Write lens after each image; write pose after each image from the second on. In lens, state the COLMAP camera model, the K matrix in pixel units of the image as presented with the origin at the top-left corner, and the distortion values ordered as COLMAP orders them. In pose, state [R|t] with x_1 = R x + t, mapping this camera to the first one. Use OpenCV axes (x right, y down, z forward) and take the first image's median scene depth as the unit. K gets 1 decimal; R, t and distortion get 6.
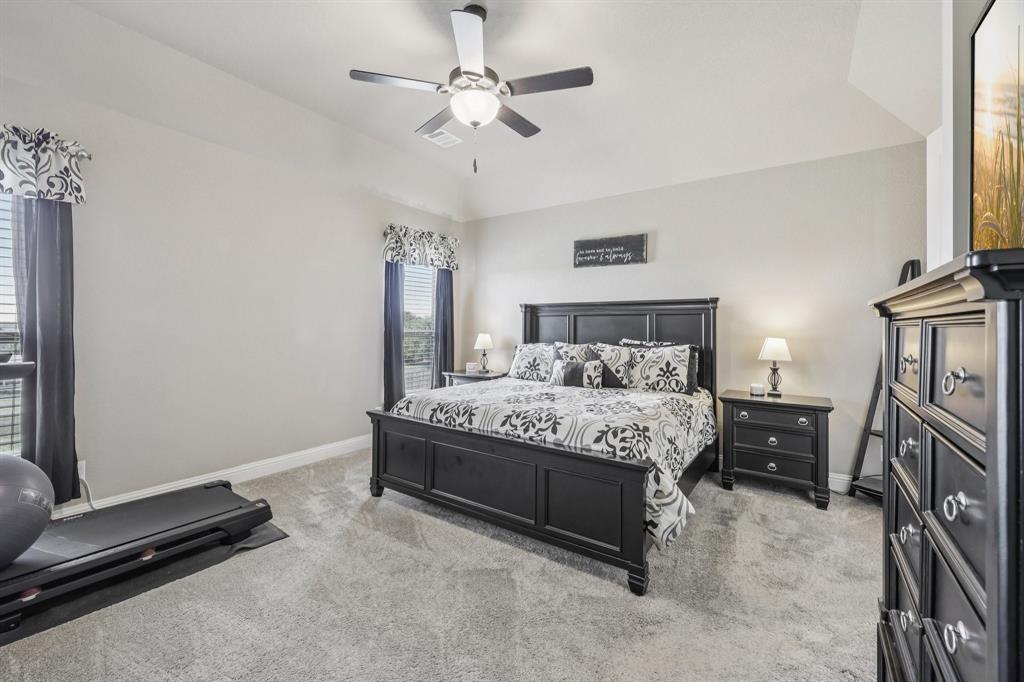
lens RADIAL K [[417.7, 0, 513.4], [0, 417.7, 330.8], [0, 0, 1]] dist [0.000116, 0.000086]
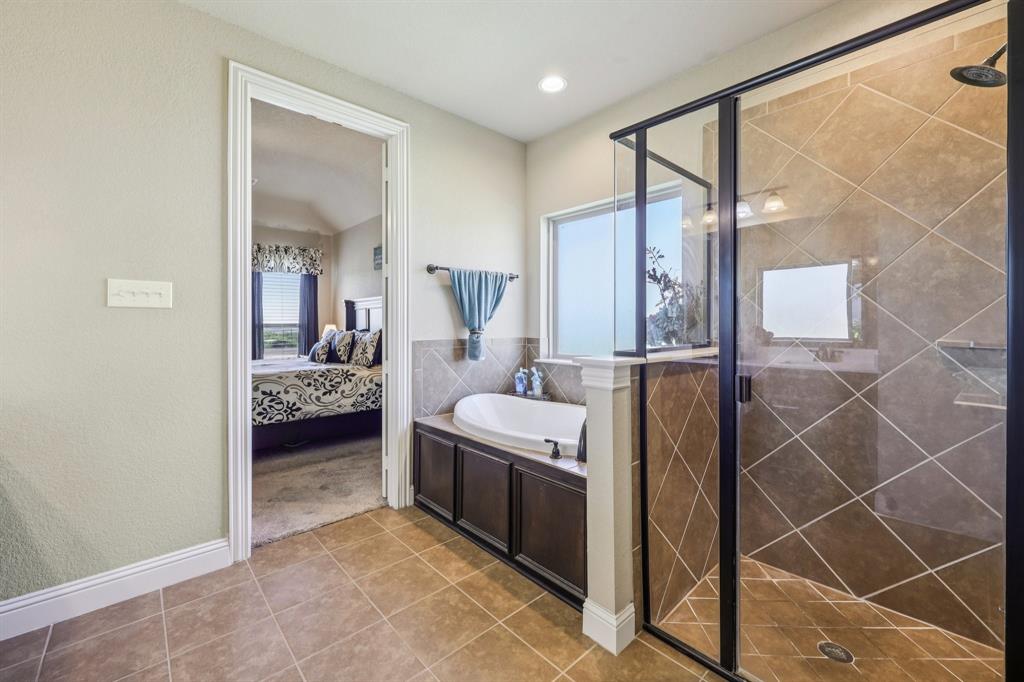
lens RADIAL K [[417.7, 0, 513.4], [0, 417.7, 330.8], [0, 0, 1]] dist [0.000116, 0.000086]
pose [[0.975563, -0.003458, -0.219692, 0.785073], [0.003171, 0.999994, -0.001663, 0.030042], [0.219696, 0.000926, 0.975568, -0.106806]]
